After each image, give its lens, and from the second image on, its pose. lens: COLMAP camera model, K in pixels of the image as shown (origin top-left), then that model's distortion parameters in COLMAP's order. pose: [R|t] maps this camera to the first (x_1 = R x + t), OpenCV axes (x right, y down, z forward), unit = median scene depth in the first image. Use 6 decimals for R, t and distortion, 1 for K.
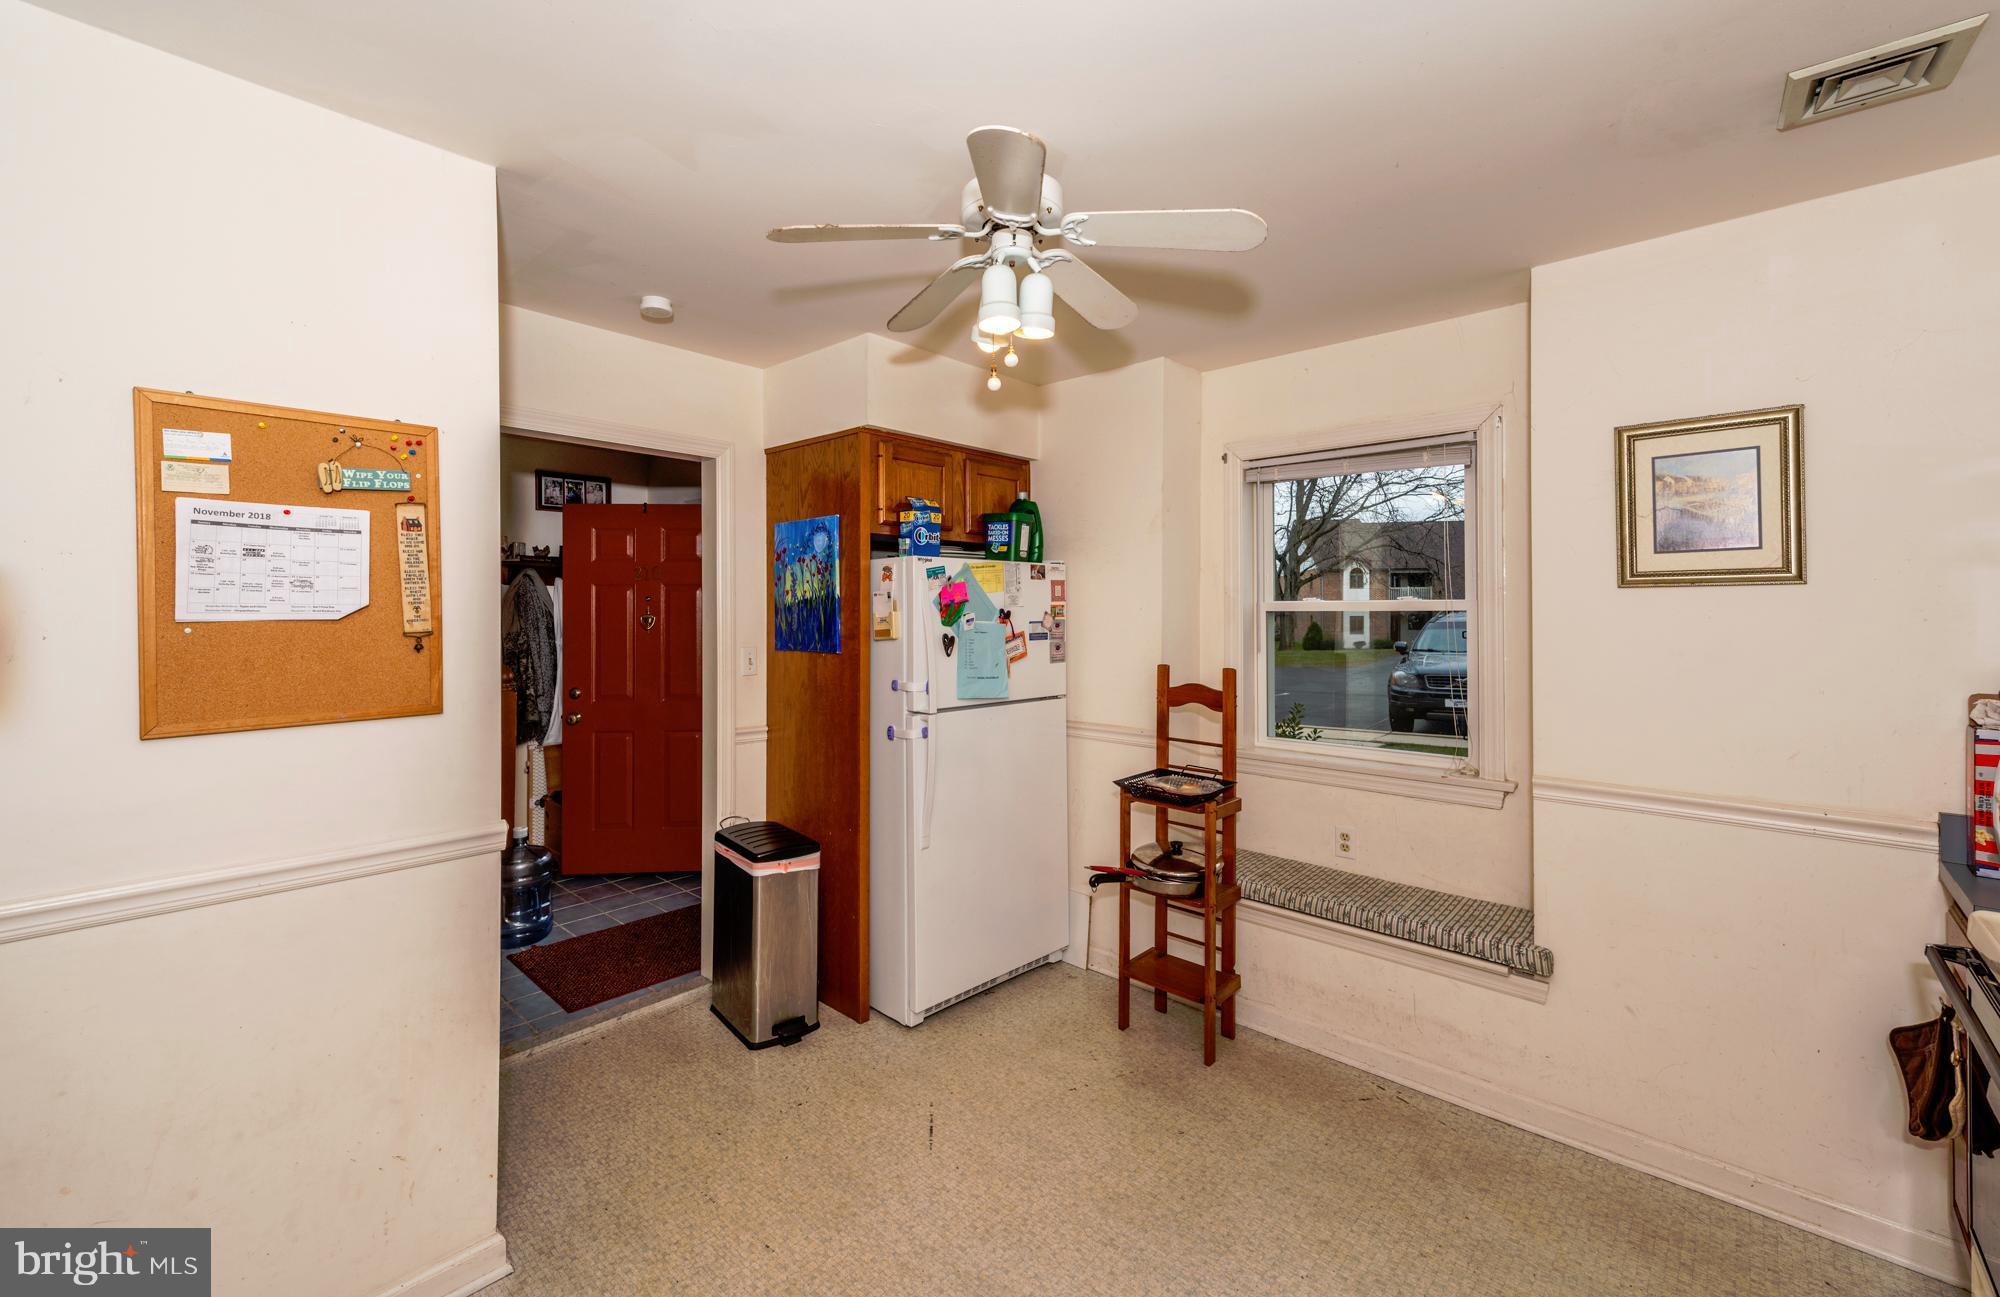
lens RADIAL K [[816.6, 0, 938.9], [0, 816.6, 587.9], [0, 0, 1]] dist [-0.000904, -0.000238]
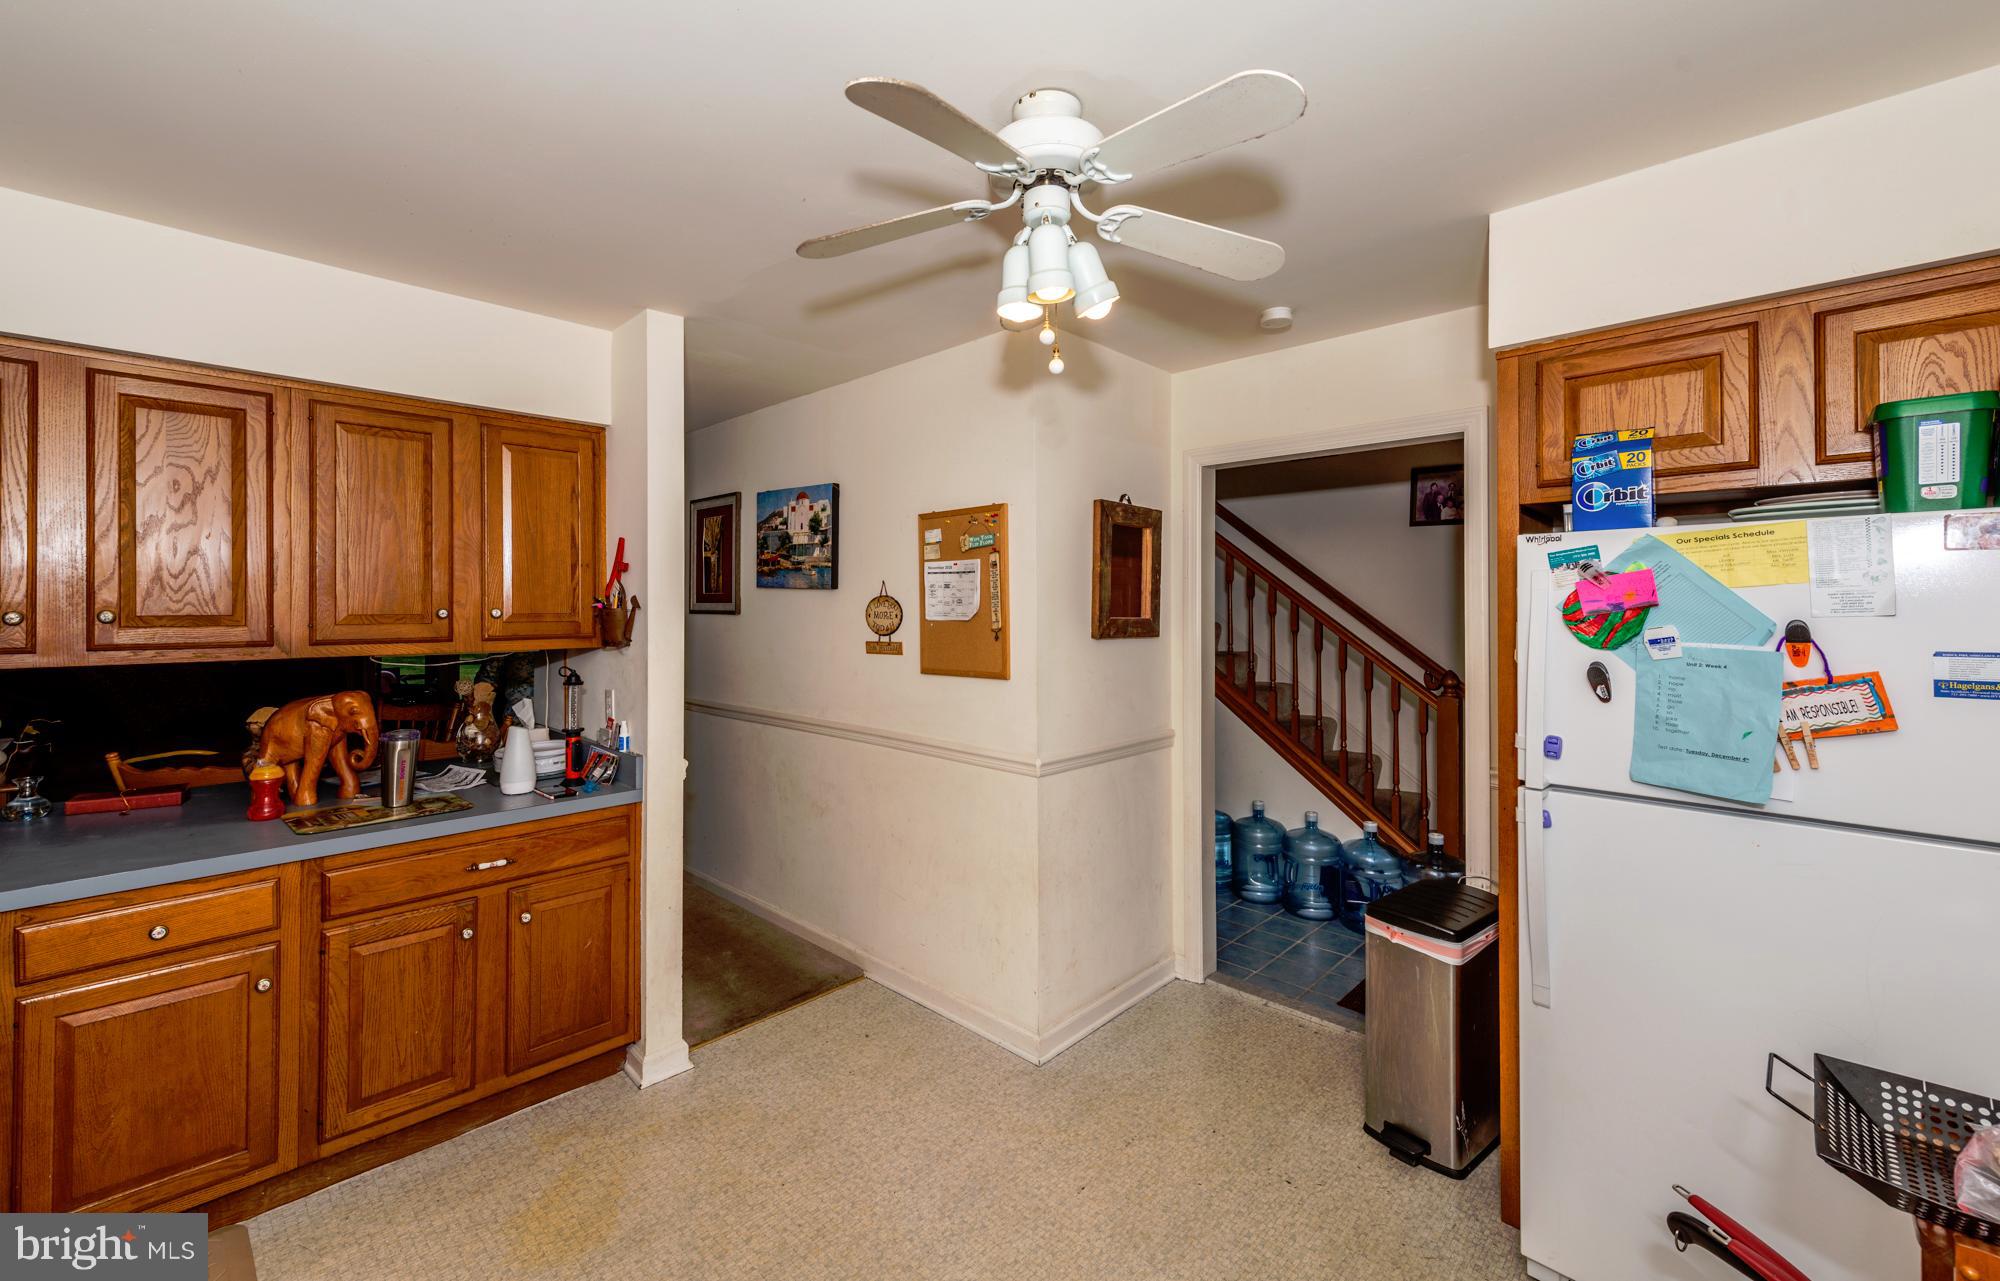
lens RADIAL K [[812.9, 0, 998.7], [0, 812.9, 588.8], [0, 0, 1]] dist [-0.000469, -0.000013]
pose [[-0.000501, -0.024798, -0.999692, 0.654724], [0.024388, 0.999395, -0.024803, 0.009089], [0.999702, -0.024393, 0.000104, 0.643147]]
